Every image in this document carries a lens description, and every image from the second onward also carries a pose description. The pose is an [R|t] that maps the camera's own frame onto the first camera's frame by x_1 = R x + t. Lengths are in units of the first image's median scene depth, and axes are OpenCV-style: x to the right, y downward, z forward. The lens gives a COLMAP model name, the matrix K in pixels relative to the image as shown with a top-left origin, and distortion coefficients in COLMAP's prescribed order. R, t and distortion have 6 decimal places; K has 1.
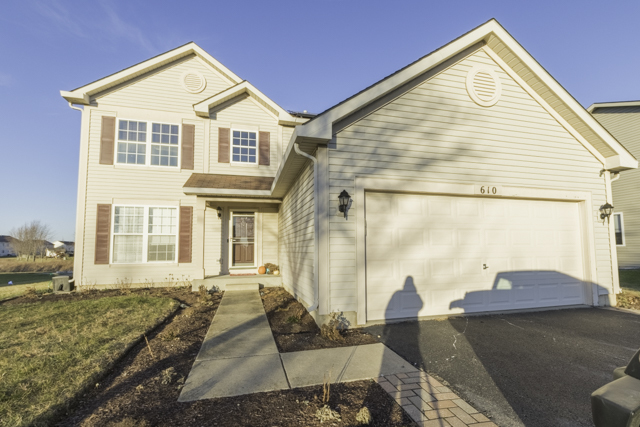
lens RADIAL K [[301.8, 0, 320.0], [0, 301.8, 213.5], [0, 0, 1]] dist [0.001173, -0.000152]
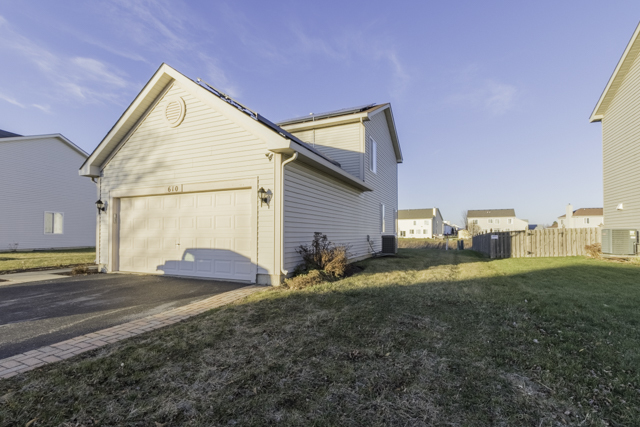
lens RADIAL K [[301.8, 0, 320.0], [0, 301.8, 213.5], [0, 0, 1]] dist [0.001173, -0.000152]
pose [[0.784607, -0.020676, -0.619649, 2.086967], [0.068869, 0.996165, 0.053964, 0.001774], [0.616157, -0.085015, 0.783022, 0.325097]]
